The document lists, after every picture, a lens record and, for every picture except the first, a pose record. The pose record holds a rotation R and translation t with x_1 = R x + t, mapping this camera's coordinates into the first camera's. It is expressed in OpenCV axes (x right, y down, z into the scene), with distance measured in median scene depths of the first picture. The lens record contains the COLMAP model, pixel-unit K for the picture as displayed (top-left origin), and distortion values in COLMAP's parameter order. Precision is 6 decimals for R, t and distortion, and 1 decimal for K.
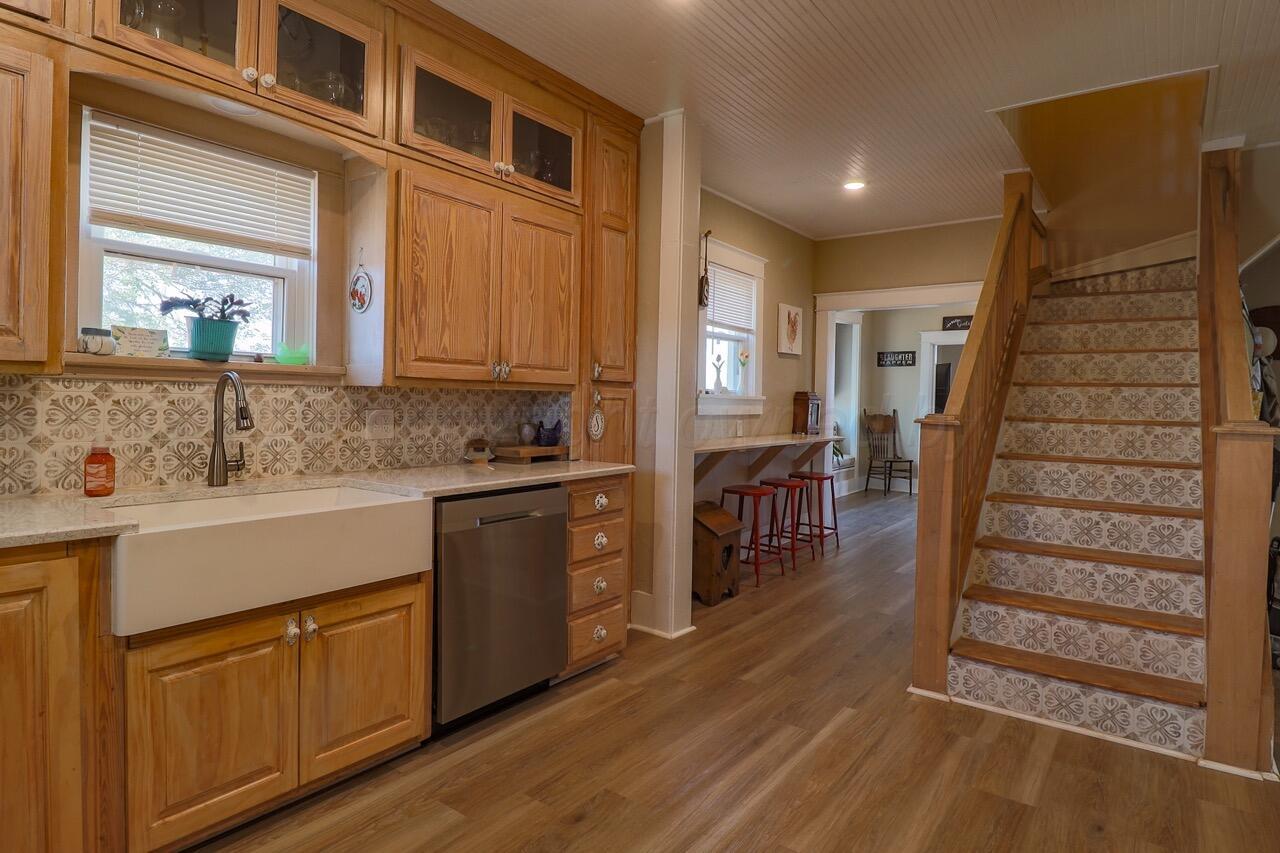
lens RADIAL K [[696.3, 0, 653.0], [0, 696.3, 408.0], [0, 0, 1]] dist [-0.002232, -0.001133]
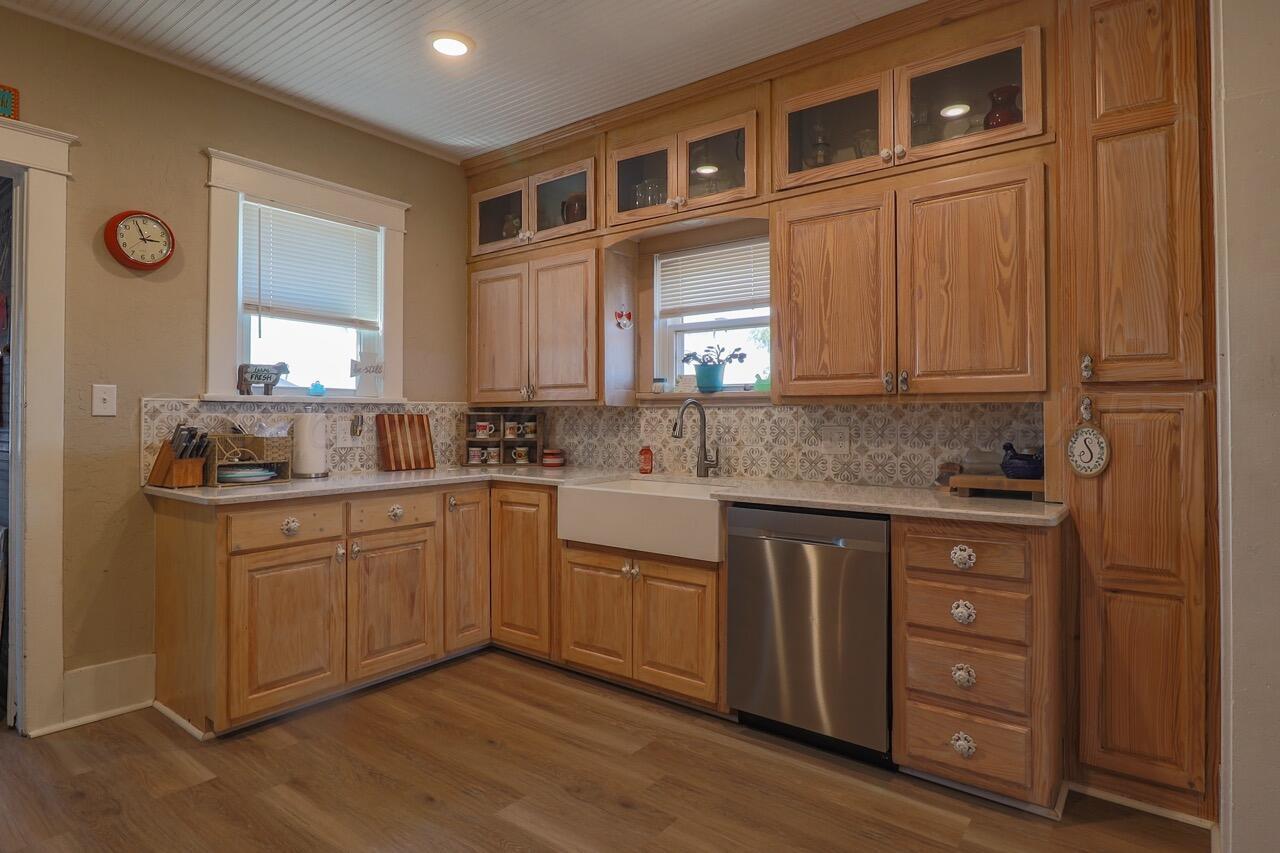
lens RADIAL K [[696.3, 0, 653.0], [0, 696.3, 408.0], [0, 0, 1]] dist [-0.002232, -0.001133]
pose [[-0.021729, -0.031442, -0.999269, 0.719990], [-0.013462, 0.999424, -0.031154, 0.011419], [0.999673, 0.012776, -0.022140, 0.780172]]
